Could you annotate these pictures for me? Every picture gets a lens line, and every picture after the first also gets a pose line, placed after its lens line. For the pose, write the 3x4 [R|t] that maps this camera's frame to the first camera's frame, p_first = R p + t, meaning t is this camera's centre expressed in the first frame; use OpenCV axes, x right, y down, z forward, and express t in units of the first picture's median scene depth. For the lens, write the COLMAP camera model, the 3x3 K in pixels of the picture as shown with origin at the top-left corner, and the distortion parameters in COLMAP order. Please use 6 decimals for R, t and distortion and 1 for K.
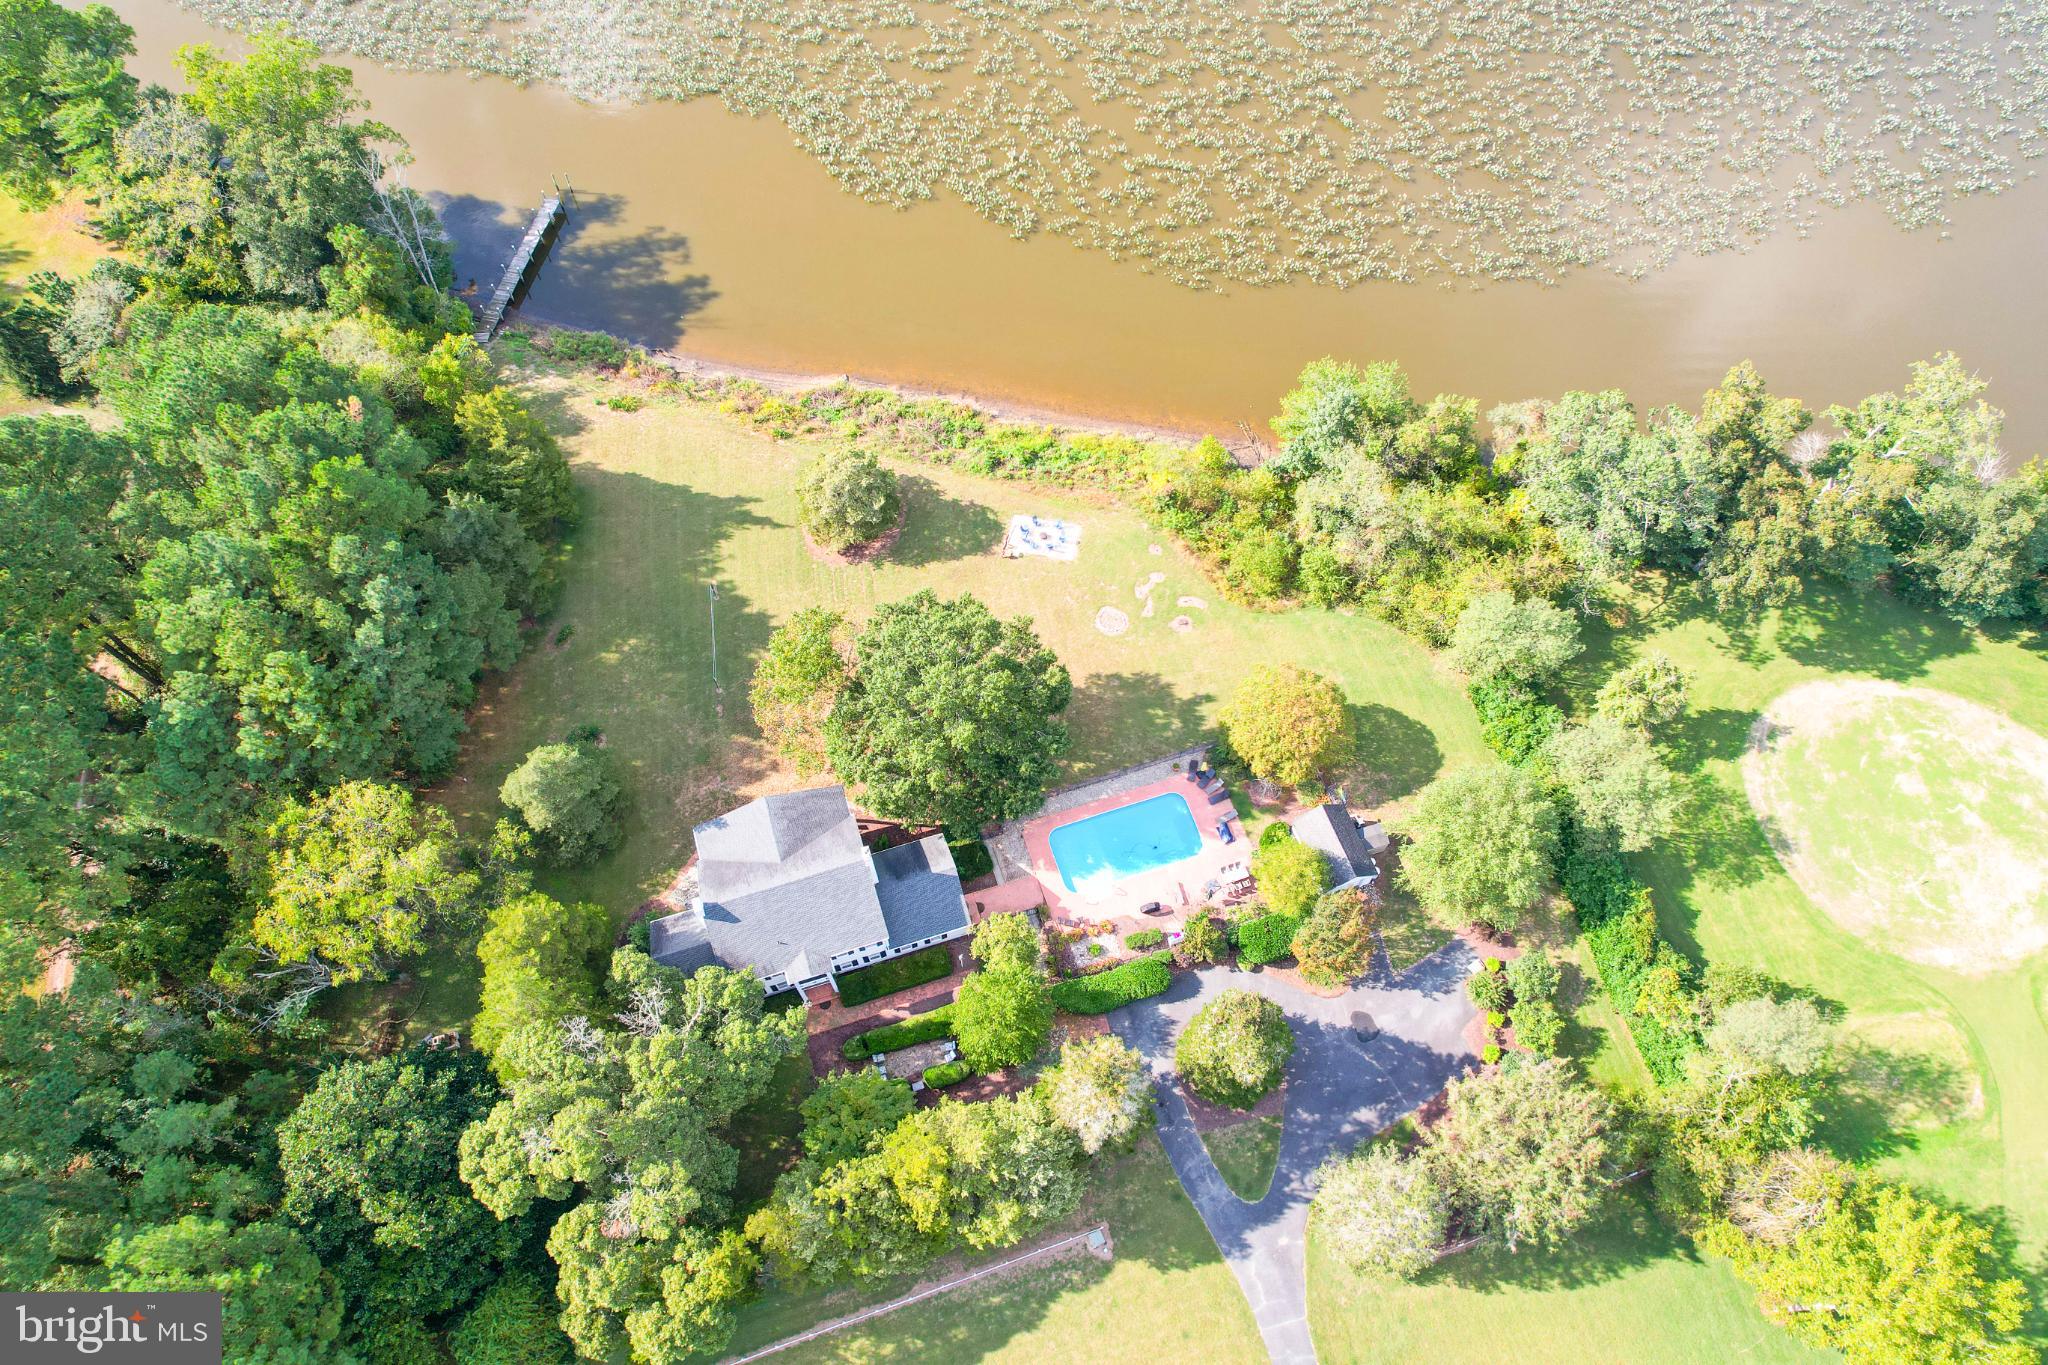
lens RADIAL K [[1311.8, 0, 1018.6], [0, 1311.8, 684.6], [0, 0, 1]] dist [-0.046126, 0.039792]
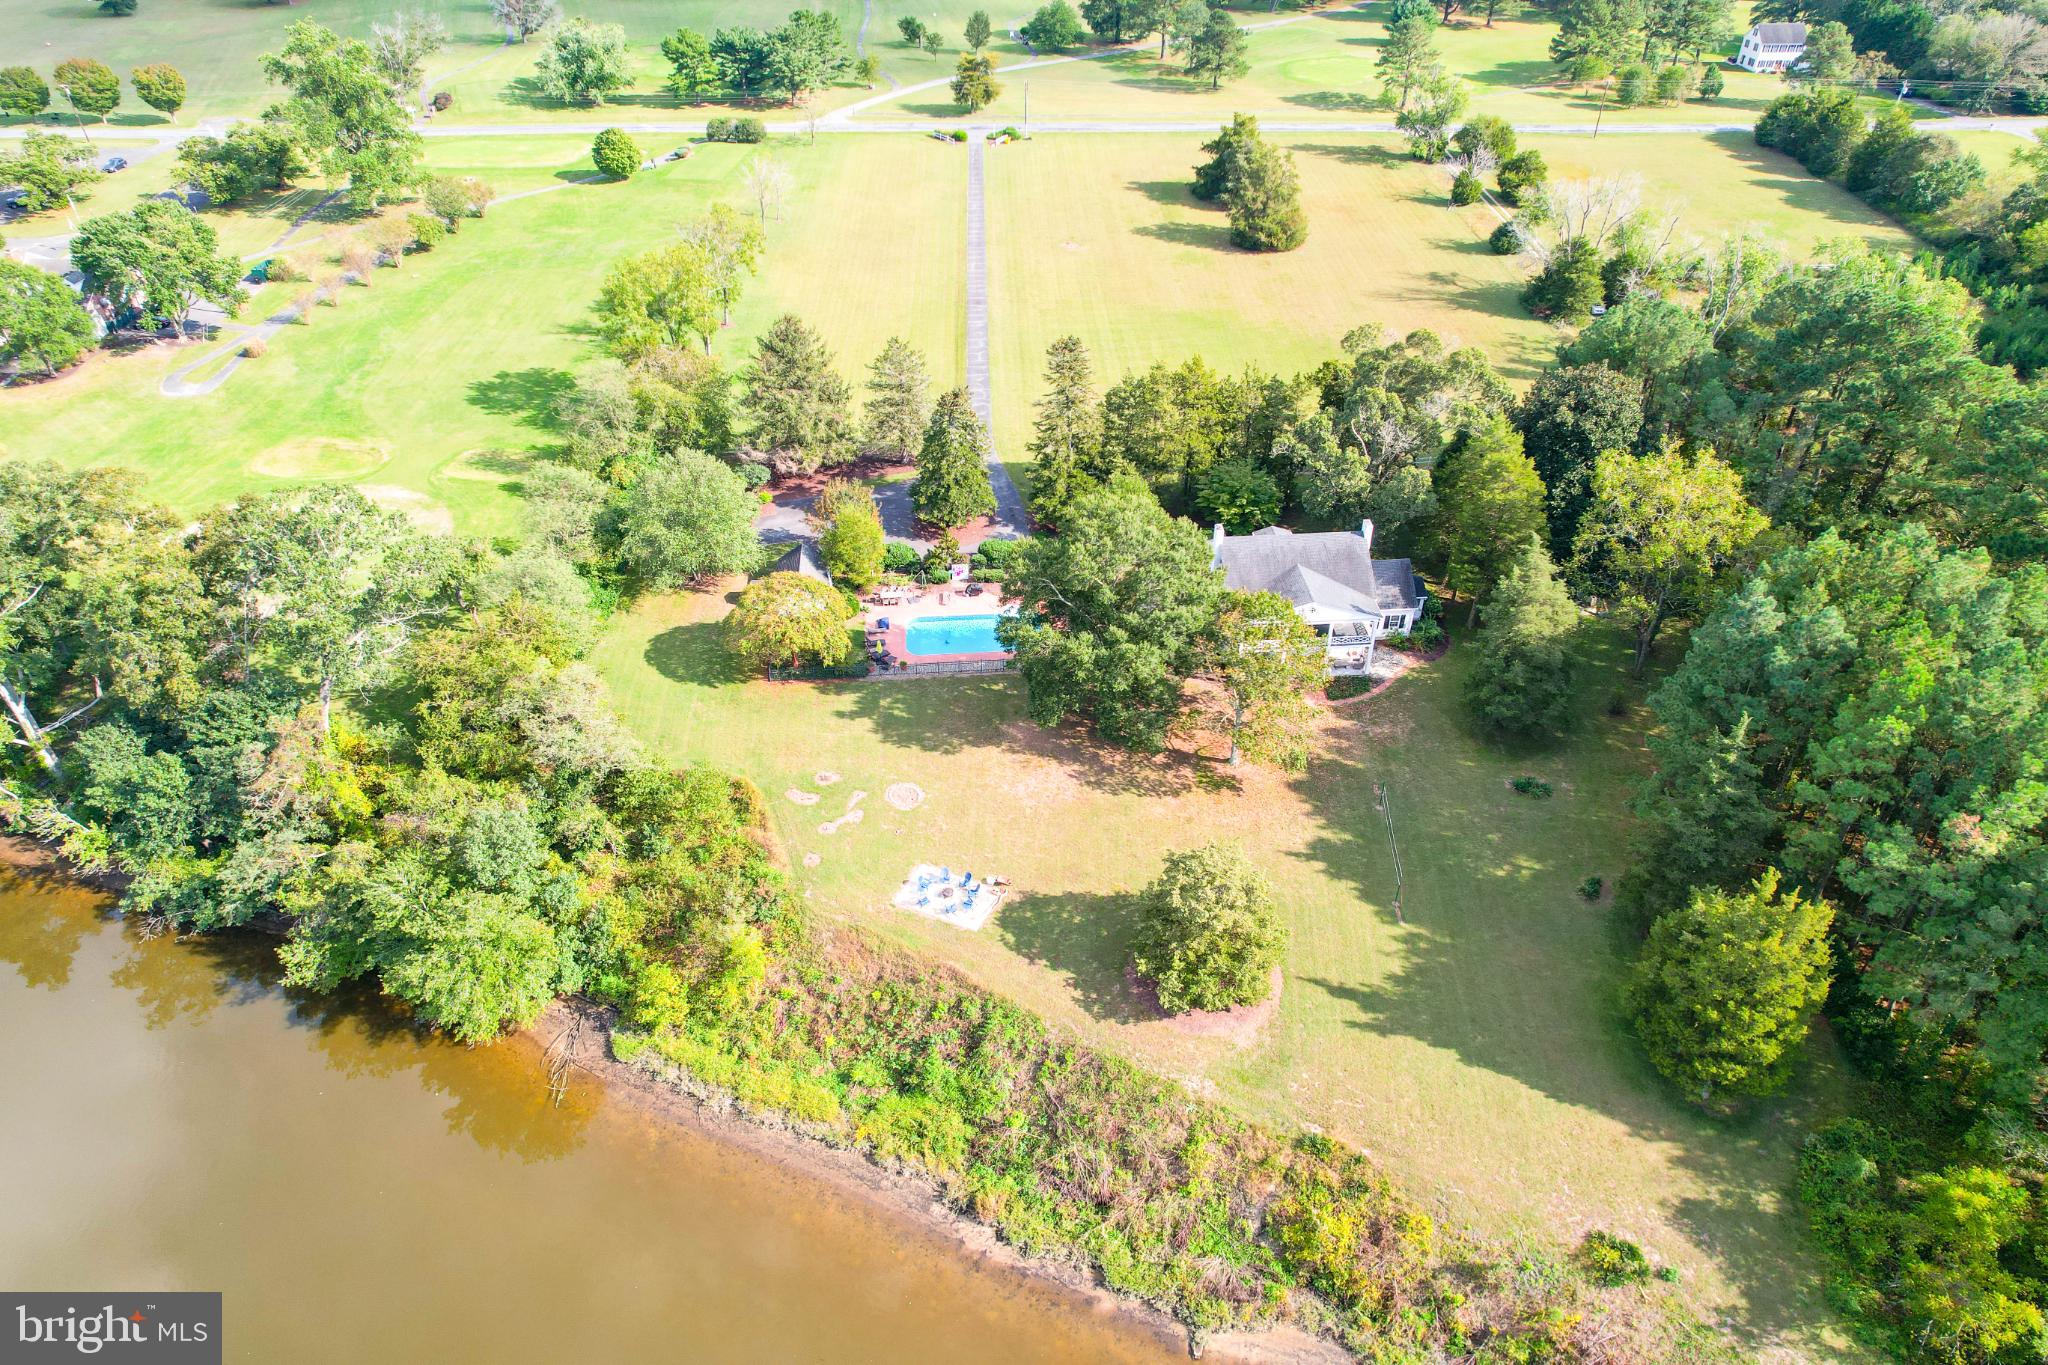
lens RADIAL K [[1311.8, 0, 1029.2], [0, 1311.8, 681.8], [0, 0, 1]] dist [-0.046126, 0.039792]
pose [[-0.972587, -0.128894, 0.193548, -0.151873], [0.209655, -0.125987, 0.969625, -0.804594], [-0.100594, 0.983623, 0.149557, 0.772542]]
